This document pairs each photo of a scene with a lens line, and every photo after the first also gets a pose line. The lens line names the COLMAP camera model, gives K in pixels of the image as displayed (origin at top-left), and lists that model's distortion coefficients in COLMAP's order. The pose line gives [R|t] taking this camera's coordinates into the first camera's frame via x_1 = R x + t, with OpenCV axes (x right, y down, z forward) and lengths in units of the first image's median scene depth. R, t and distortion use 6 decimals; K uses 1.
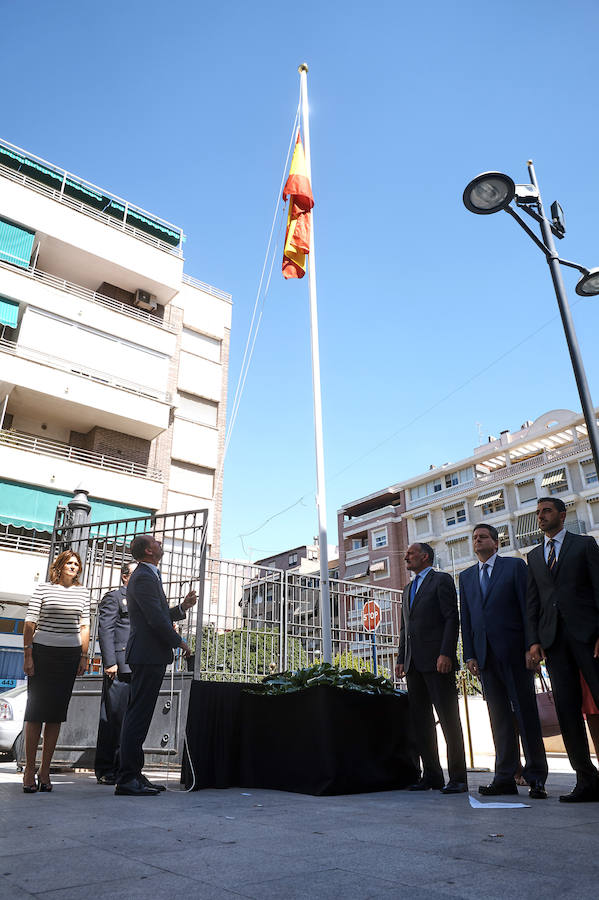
lens RADIAL K [[625.8, 0, 301.6], [0, 625.8, 451.2], [0, 0, 1]] dist [-0.042157, 0.022952]
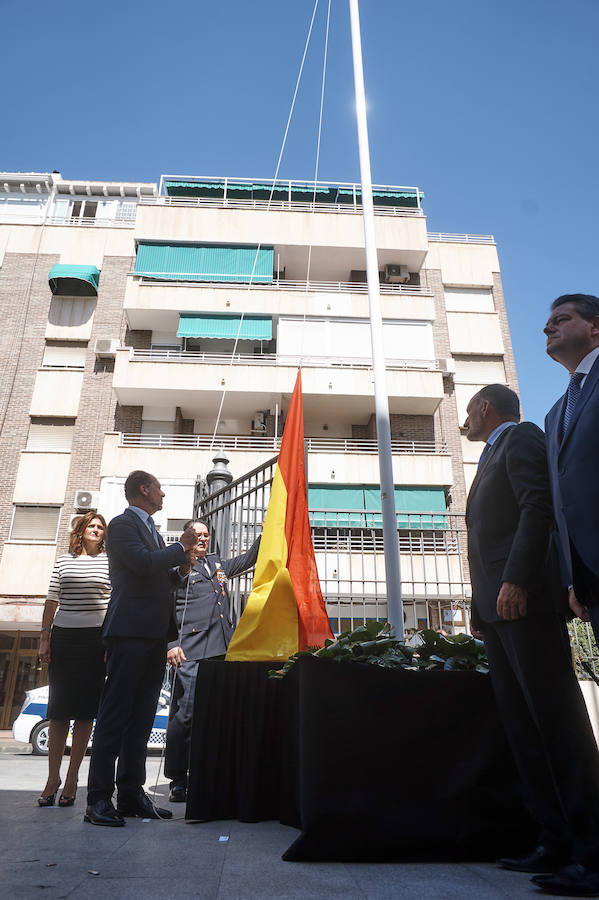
lens RADIAL K [[625.8, 0, 298.6], [0, 625.8, 446.2], [0, 0, 1]] dist [-0.042157, 0.022952]
pose [[0.814772, -0.223237, -0.535081, 0.287814], [0.220787, 0.972830, -0.069673, 0.174081], [0.536097, -0.061372, 0.841923, 0.407938]]
